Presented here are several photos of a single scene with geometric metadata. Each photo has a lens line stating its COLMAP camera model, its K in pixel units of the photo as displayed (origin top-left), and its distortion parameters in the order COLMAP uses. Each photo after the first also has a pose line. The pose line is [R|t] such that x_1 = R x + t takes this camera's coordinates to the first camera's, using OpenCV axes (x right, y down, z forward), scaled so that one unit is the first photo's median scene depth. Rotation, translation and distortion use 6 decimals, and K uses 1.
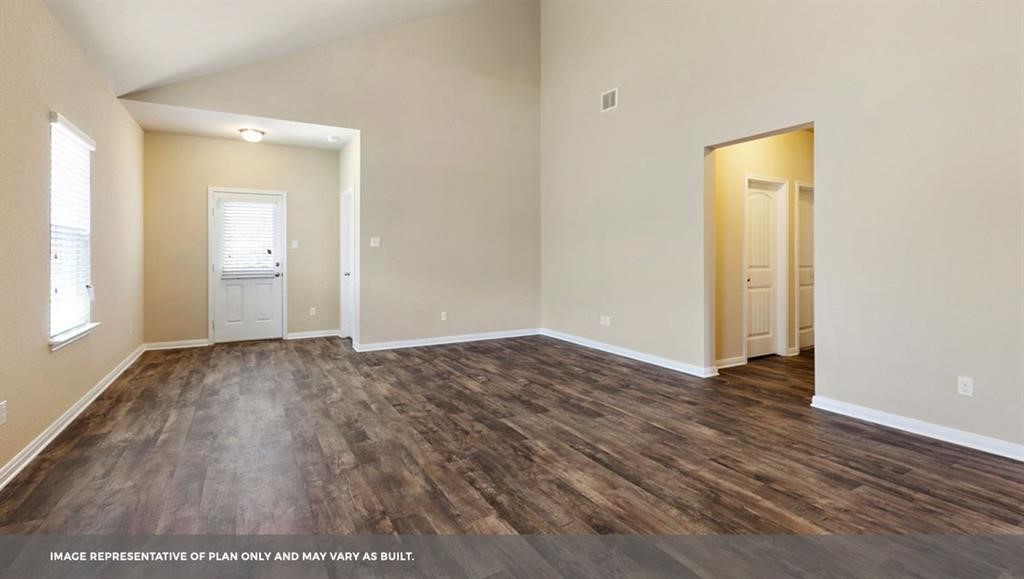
lens RADIAL K [[482.5, 0, 510.8], [0, 482.5, 253.9], [0, 0, 1]] dist [0.025822, 0.000057]
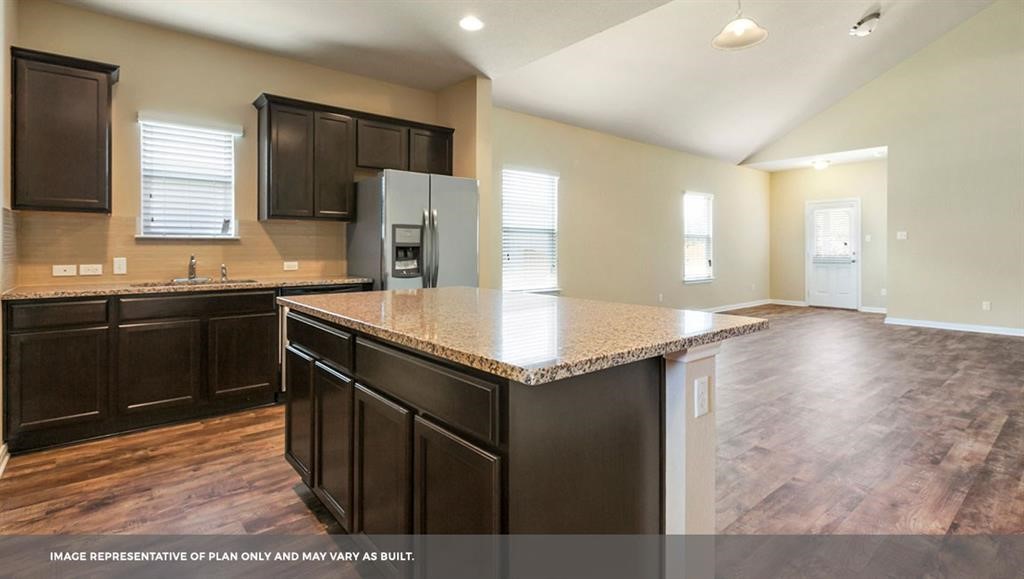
lens RADIAL K [[482.5, 0, 510.8], [0, 482.5, 253.9], [0, 0, 1]] dist [0.025822, 0.000057]
pose [[0.175176, 0.016534, -0.984398, 0.707561], [0.001078, 0.999855, 0.016985, -0.000566], [0.984537, -0.004036, 0.175133, -0.163989]]
